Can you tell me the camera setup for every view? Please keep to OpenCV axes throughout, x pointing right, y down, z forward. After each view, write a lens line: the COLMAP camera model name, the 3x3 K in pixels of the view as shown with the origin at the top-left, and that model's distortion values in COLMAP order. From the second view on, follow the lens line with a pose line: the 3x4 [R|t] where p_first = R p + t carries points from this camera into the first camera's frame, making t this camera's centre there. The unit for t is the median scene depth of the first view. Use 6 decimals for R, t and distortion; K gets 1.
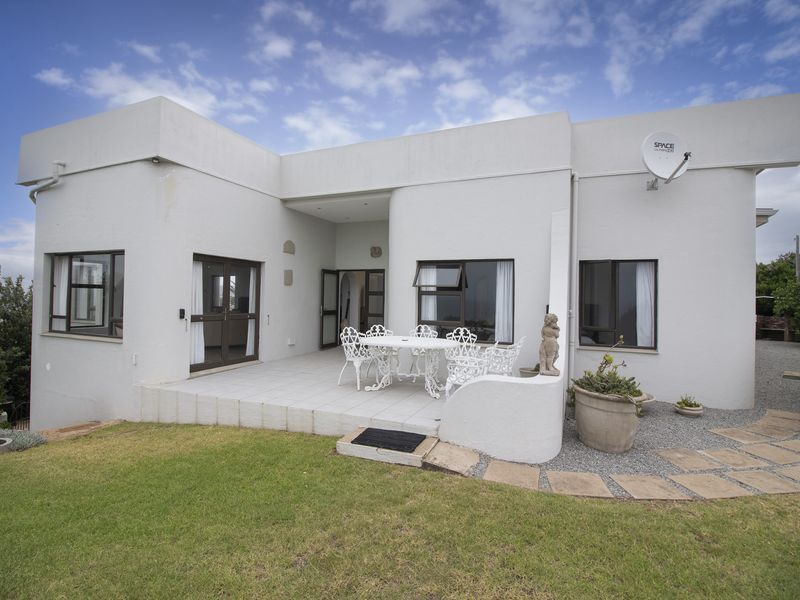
lens RADIAL K [[413.2, 0, 398.5], [0, 413.2, 292.9], [0, 0, 1]] dist [-0.001321, -0.012499]
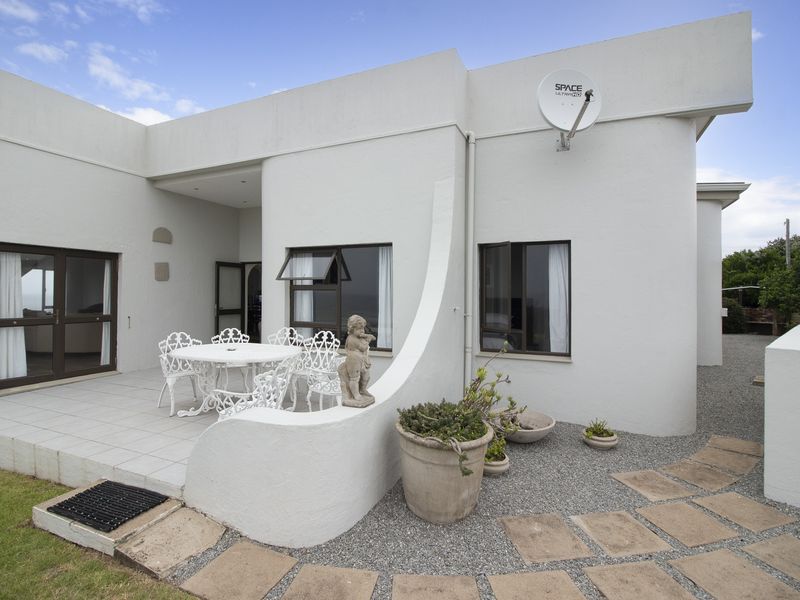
lens RADIAL K [[413.2, 0, 398.4], [0, 413.2, 289.8], [0, 0, 1]] dist [-0.001321, -0.012499]
pose [[0.999888, -0.013216, -0.006959, 0.301073], [0.013244, 0.999904, 0.004058, 0.004463], [0.006905, -0.004150, 0.999968, 0.216667]]
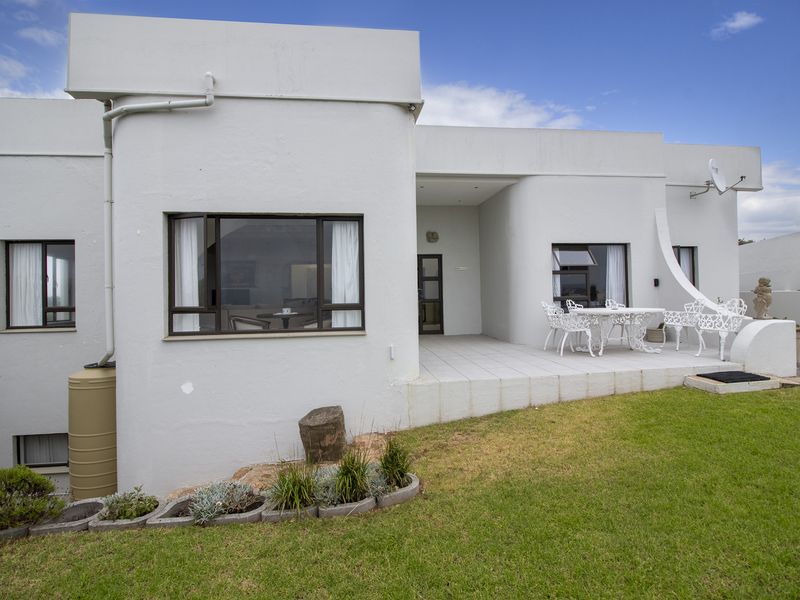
lens RADIAL K [[413.2, 0, 397.3], [0, 413.2, 292.7], [0, 0, 1]] dist [-0.001321, -0.012499]
pose [[0.855068, -0.029104, 0.517698, -1.001732], [0.027859, 0.999560, 0.010179, 0.036437], [-0.517767, 0.005719, 0.855503, 0.298239]]
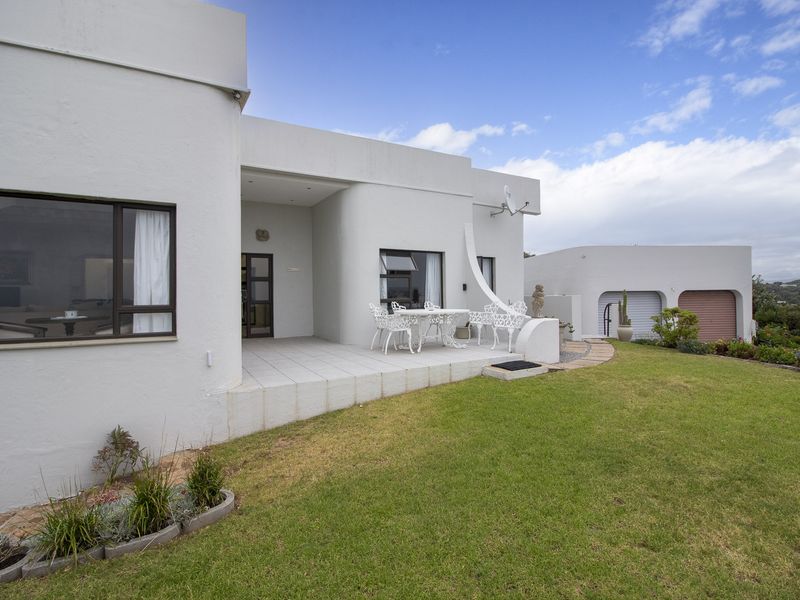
lens RADIAL K [[413.2, 0, 398.8], [0, 413.2, 293.1], [0, 0, 1]] dist [-0.001321, -0.012499]
pose [[0.591827, -0.018806, 0.805845, -0.986539], [0.011746, 0.999823, 0.014707, 0.036974], [-0.805979, 0.000762, 0.591943, 0.288939]]
